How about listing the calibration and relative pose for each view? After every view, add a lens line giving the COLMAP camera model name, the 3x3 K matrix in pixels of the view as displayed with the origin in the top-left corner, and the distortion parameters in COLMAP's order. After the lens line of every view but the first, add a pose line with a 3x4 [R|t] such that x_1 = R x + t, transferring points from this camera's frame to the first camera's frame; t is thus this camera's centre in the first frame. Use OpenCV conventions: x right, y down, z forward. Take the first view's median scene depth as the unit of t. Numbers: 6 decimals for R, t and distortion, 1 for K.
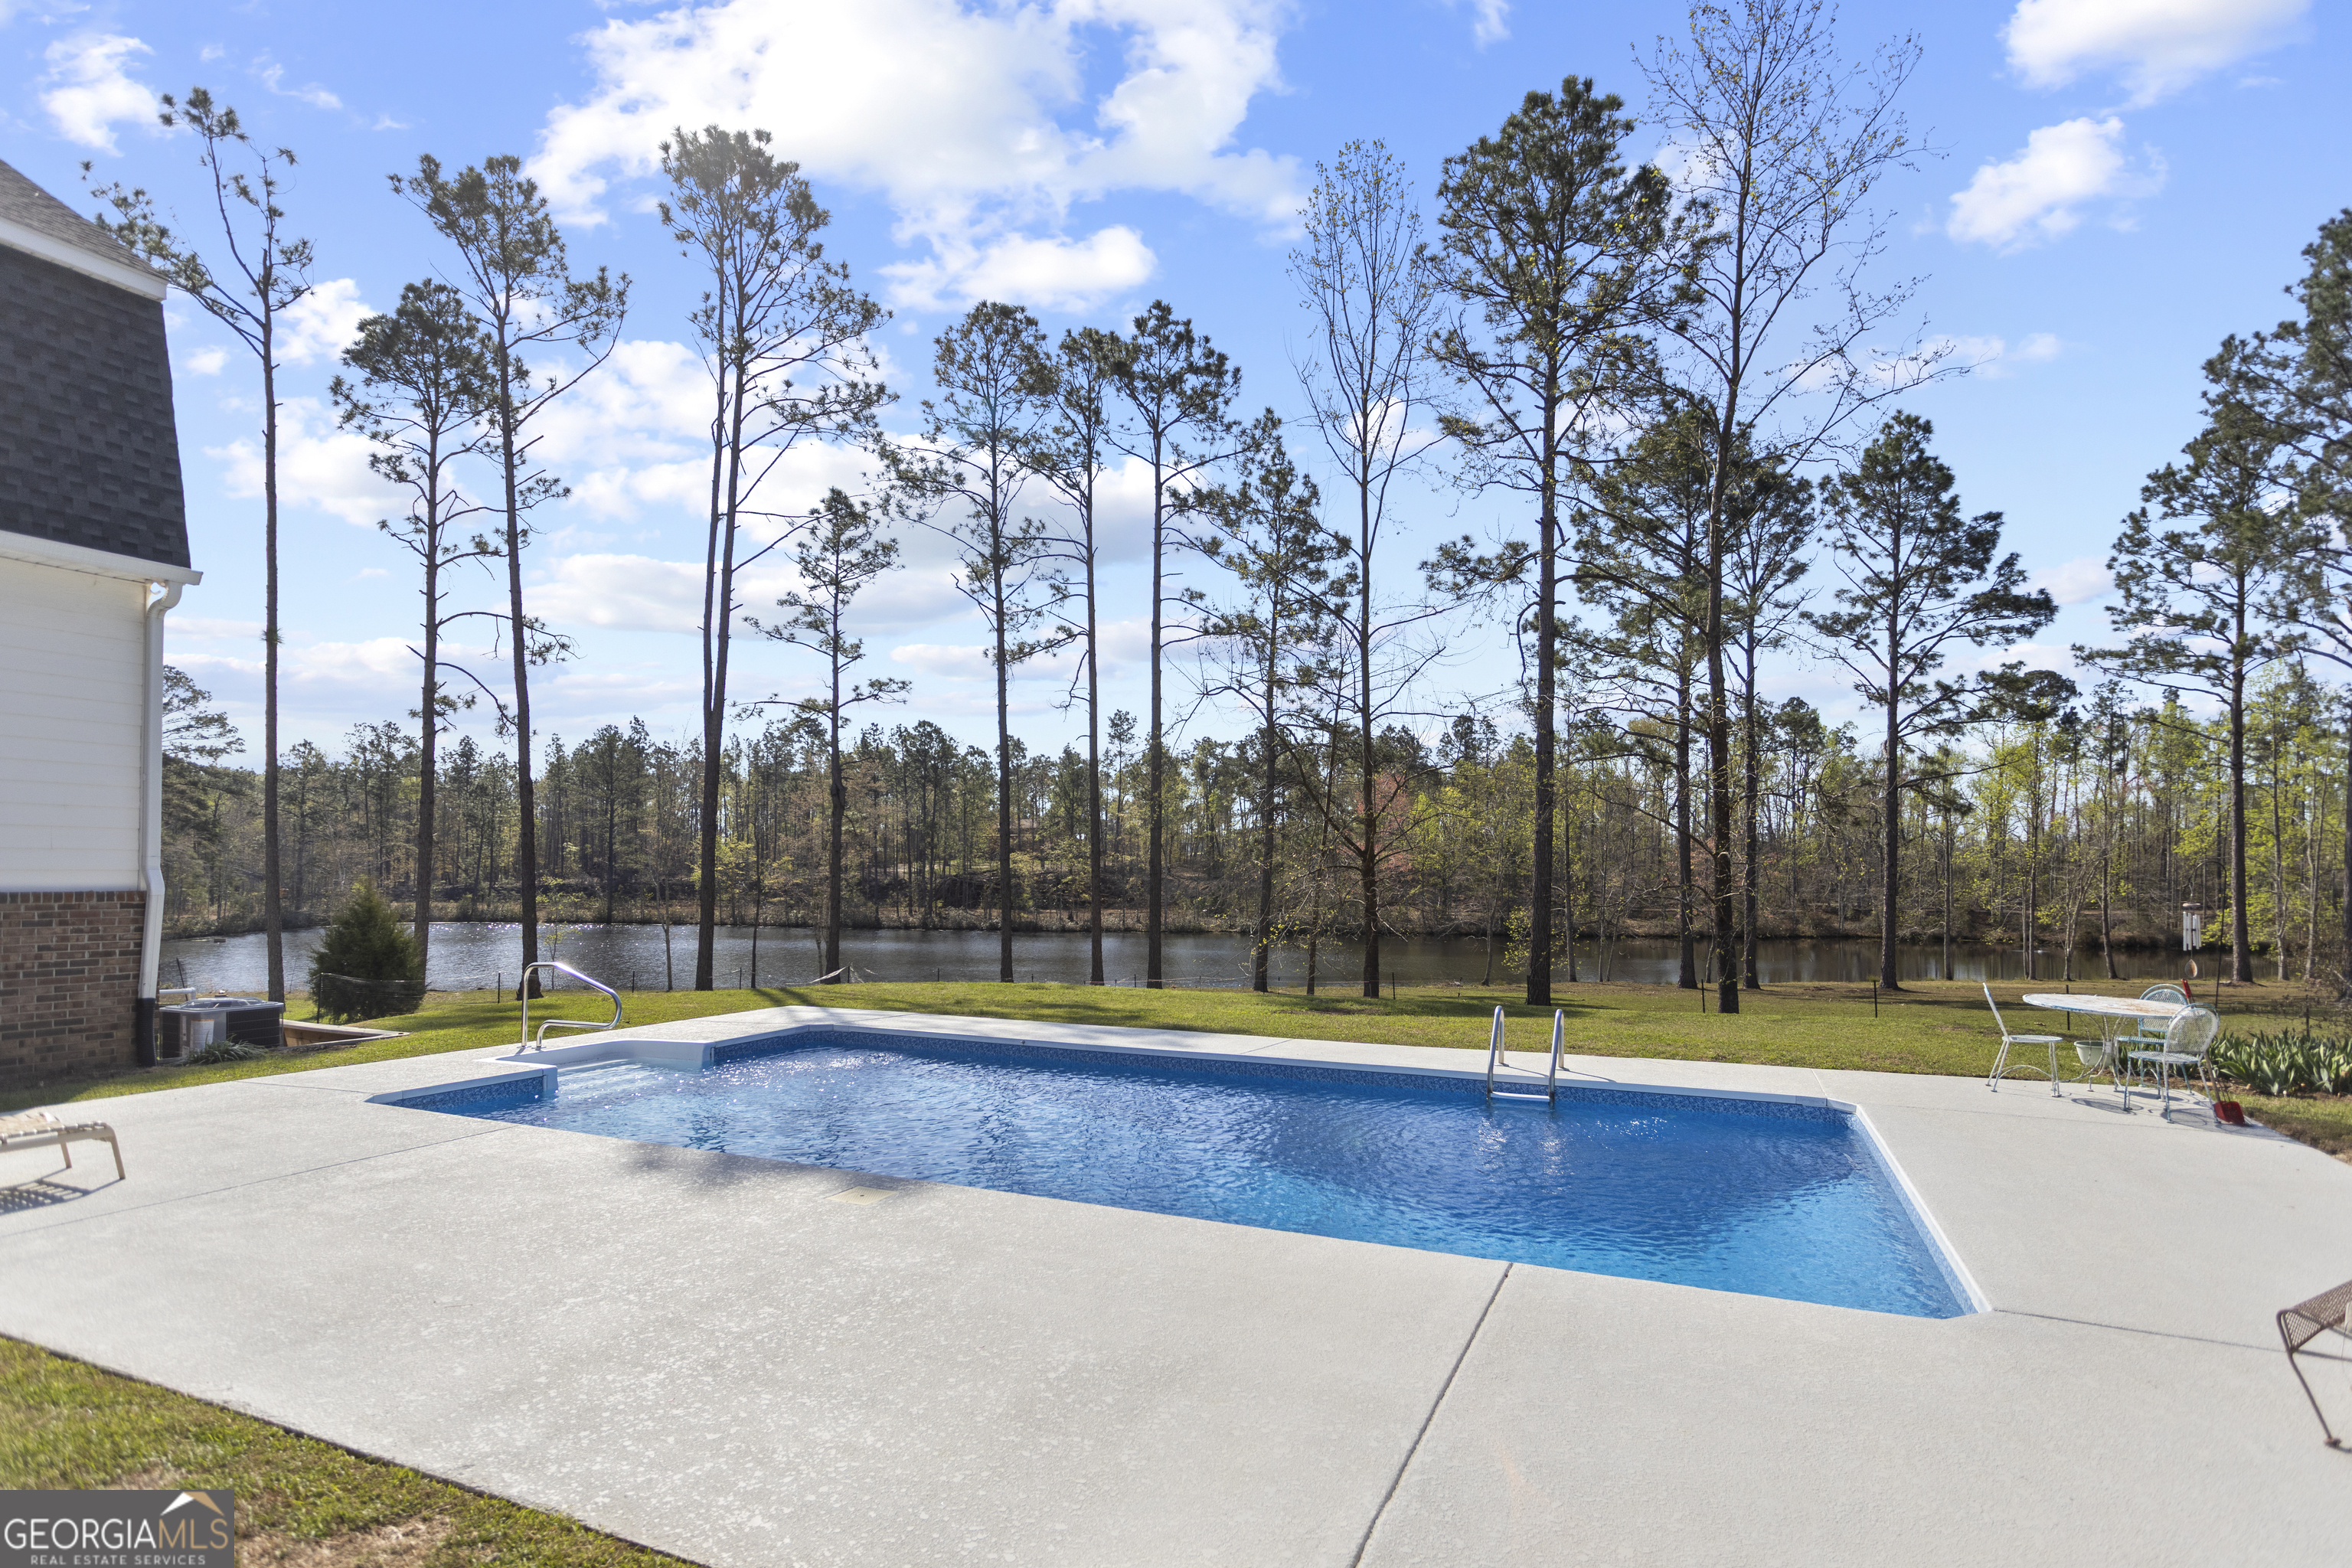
lens RADIAL K [[1192.4, 0, 1203.8], [0, 1192.4, 845.0], [0, 0, 1]] dist [0.003957, 0.002846]
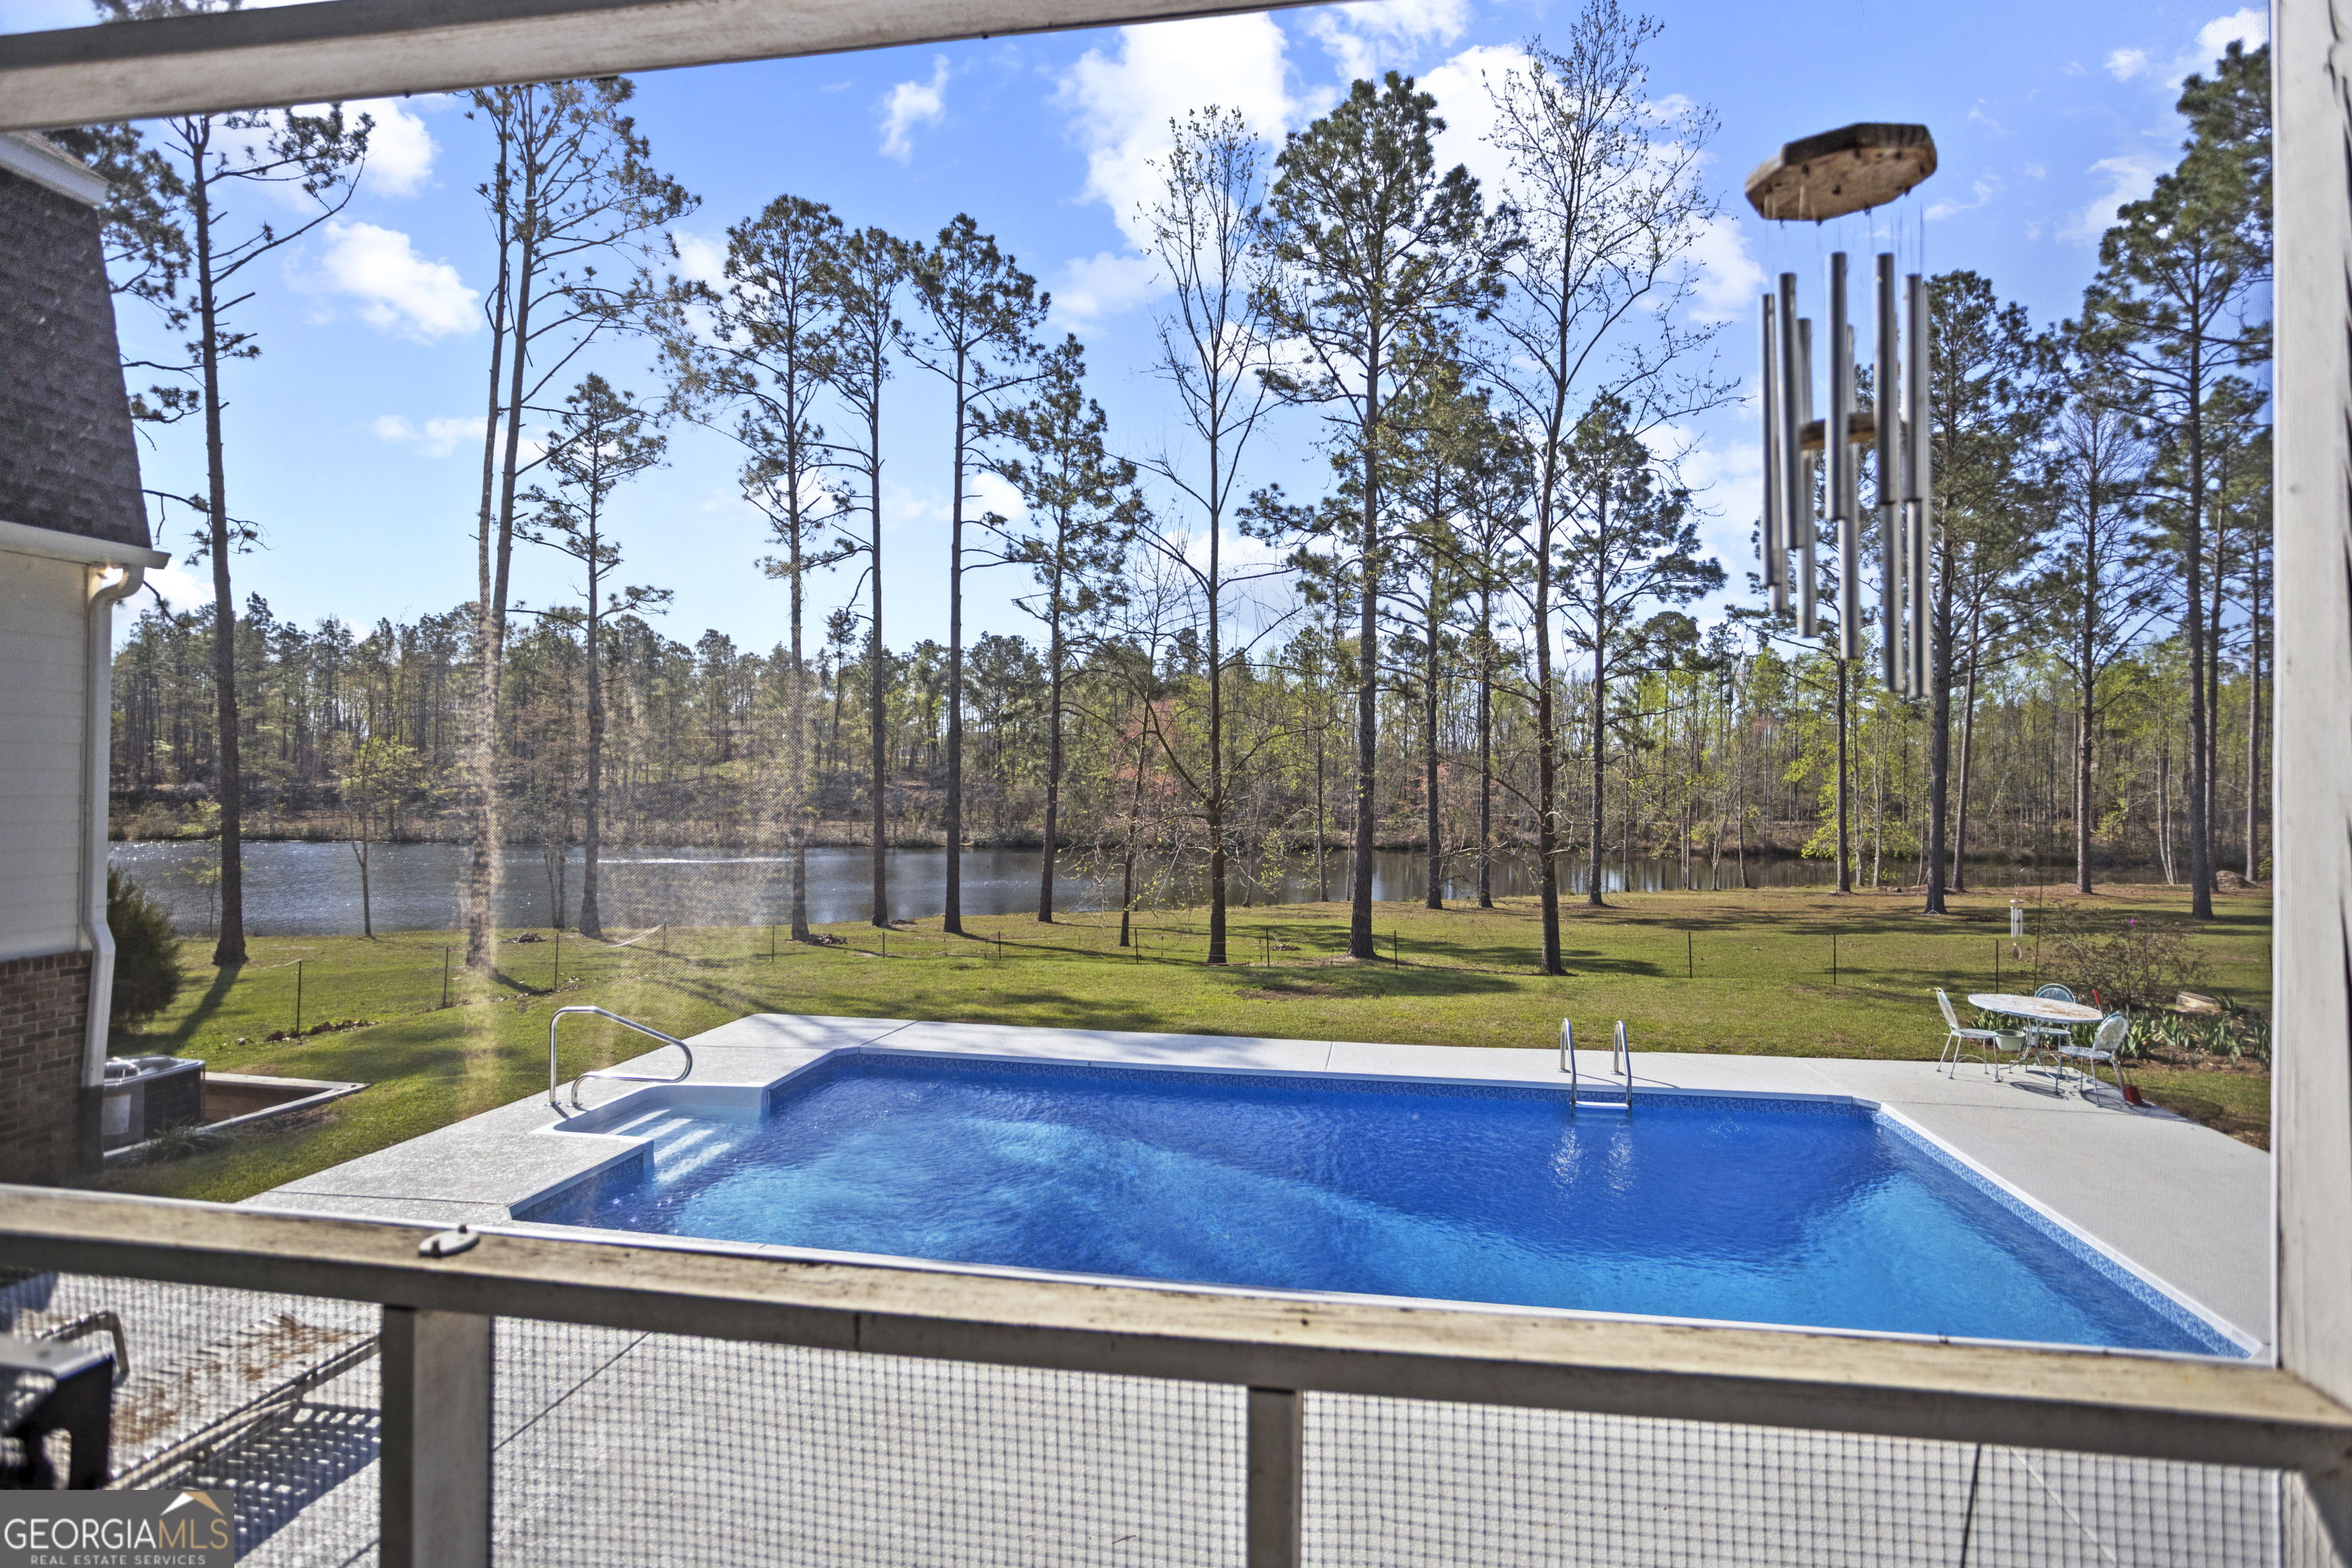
lens RADIAL K [[1192.4, 0, 1213.6], [0, 1192.4, 746.6], [0, 0, 1]] dist [0.003957, 0.002846]
pose [[0.964554, 0.016974, 0.263338, -0.090365], [-0.017983, 0.999837, 0.001422, -0.027608], [-0.263271, -0.006107, 0.964703, 0.006206]]
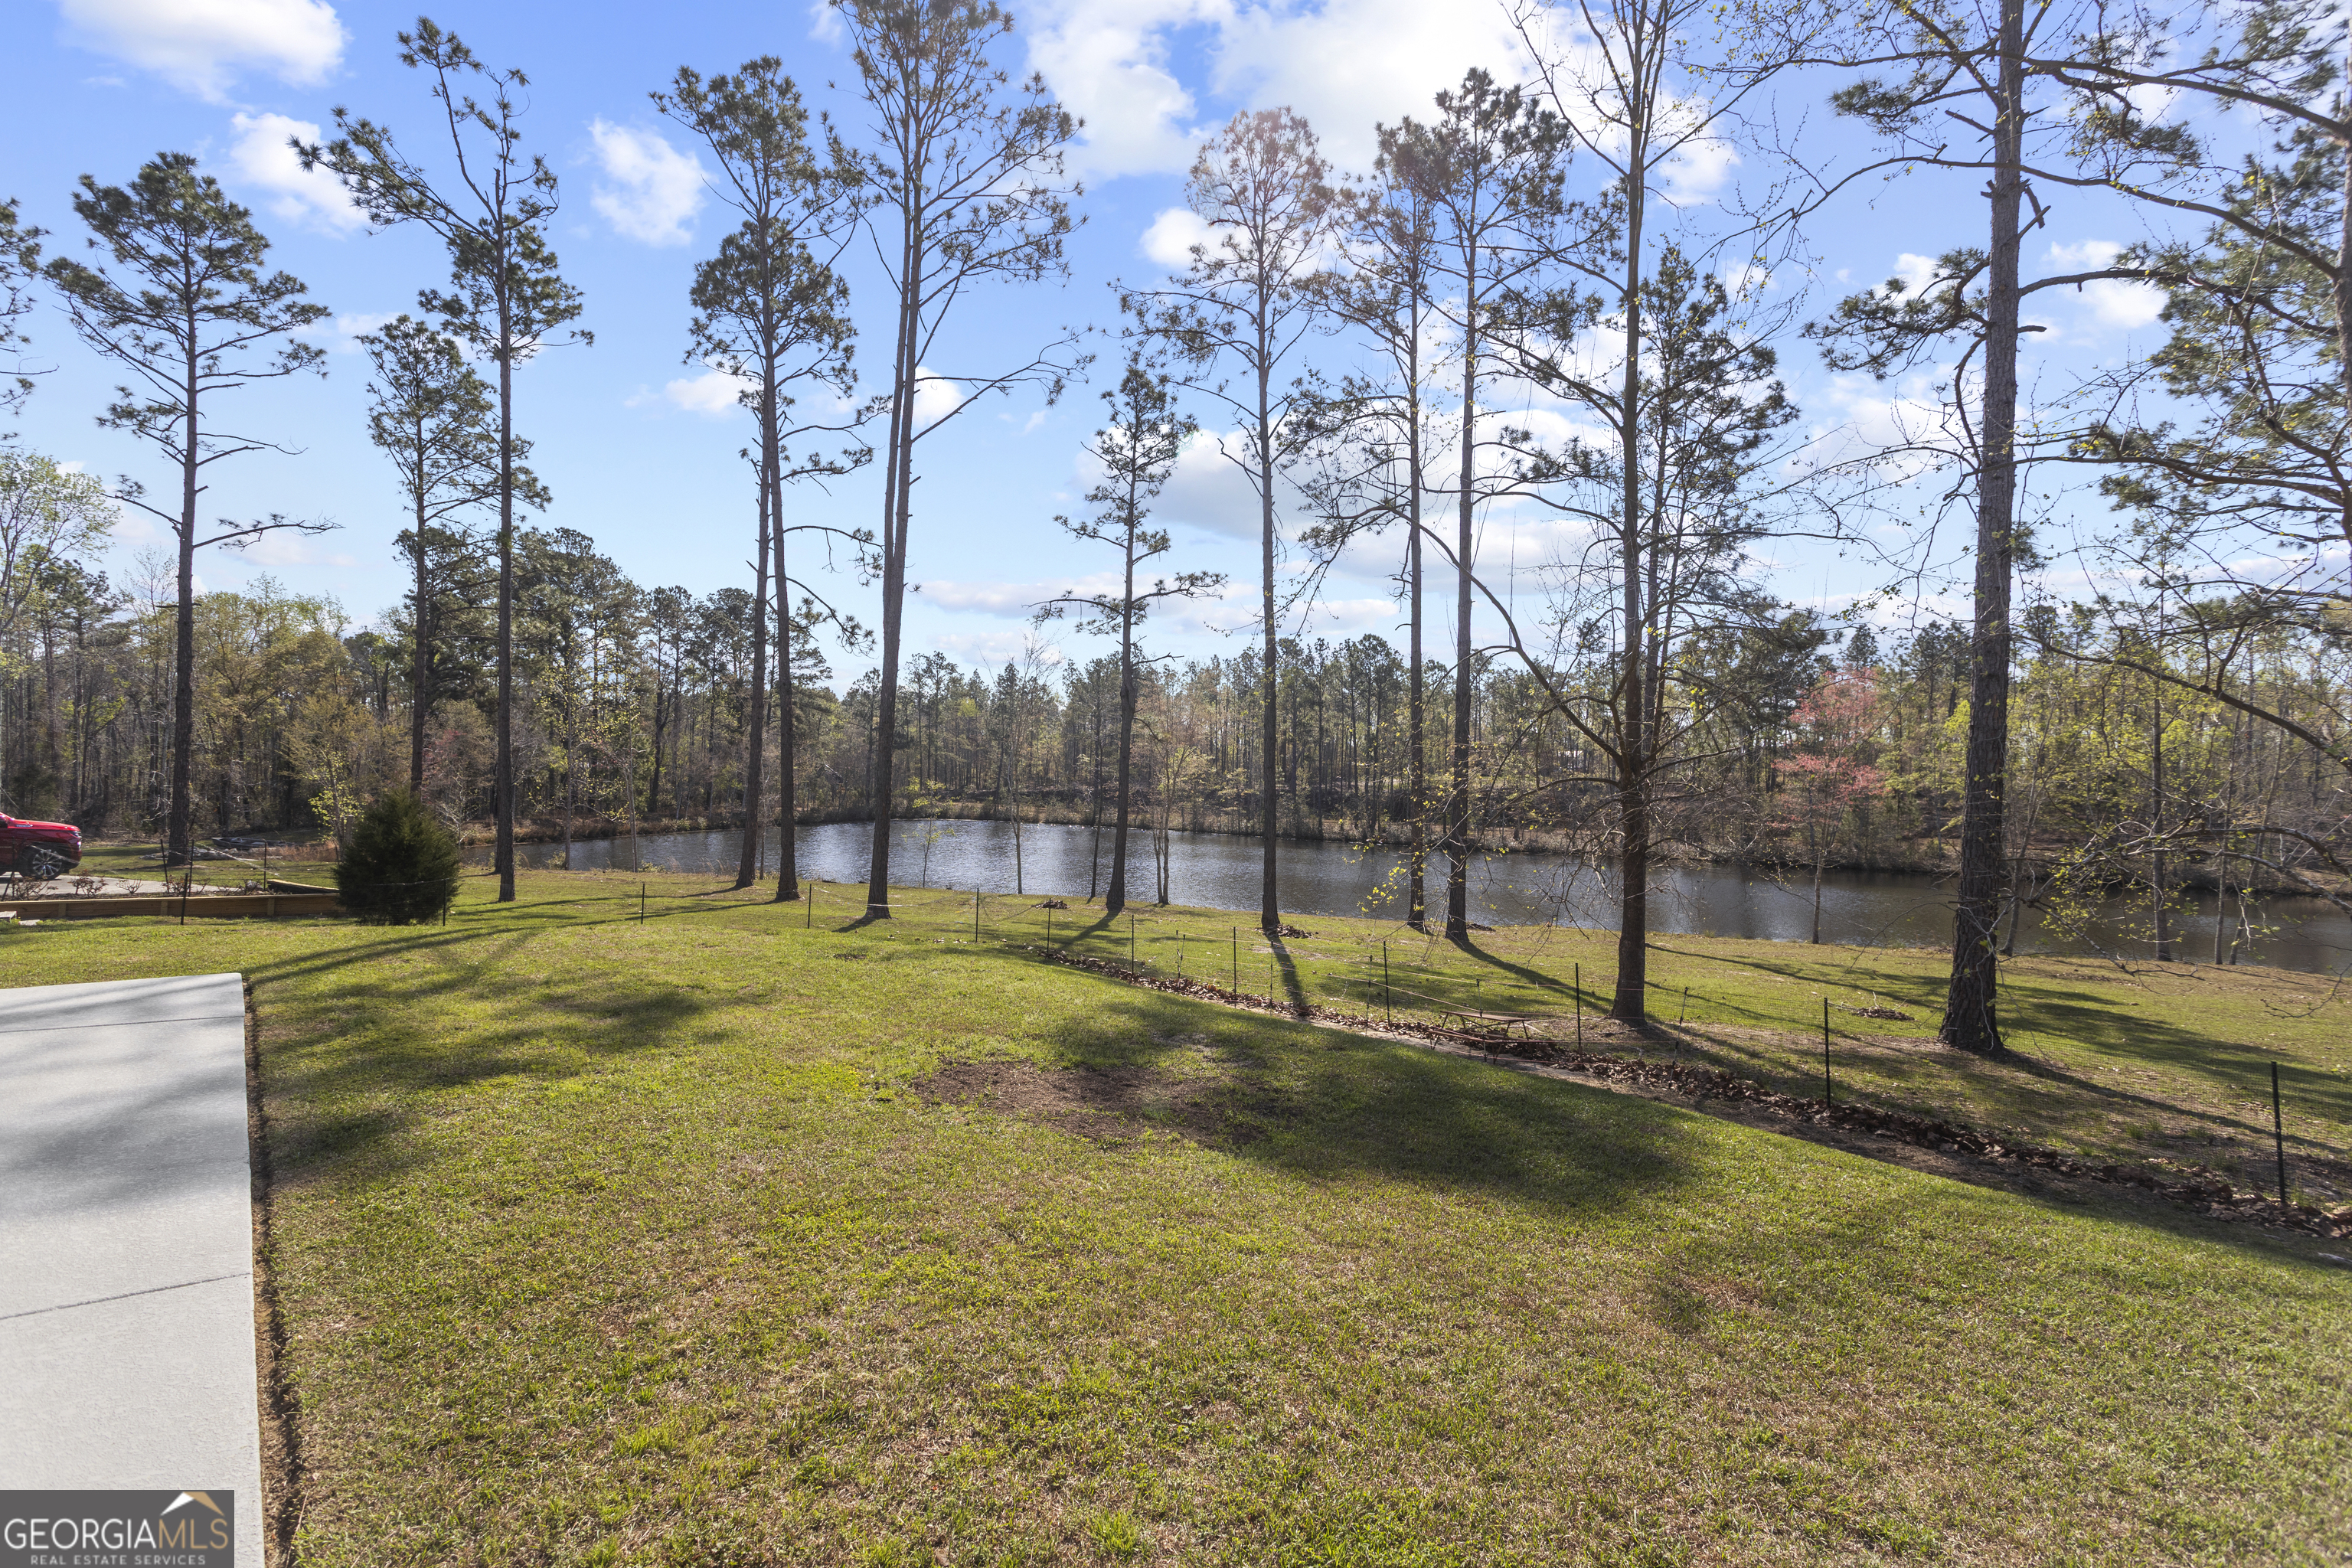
lens RADIAL K [[1059.7, 0, 1264.0], [0, 1059.7, 783.0], [0, 0, 1]] dist [0.008639, -0.002647]
pose [[0.897017, 0.018790, -0.441596, 0.157394], [-0.012103, 0.999766, 0.017957, 0.010710], [0.441829, -0.010763, 0.897034, 0.291970]]
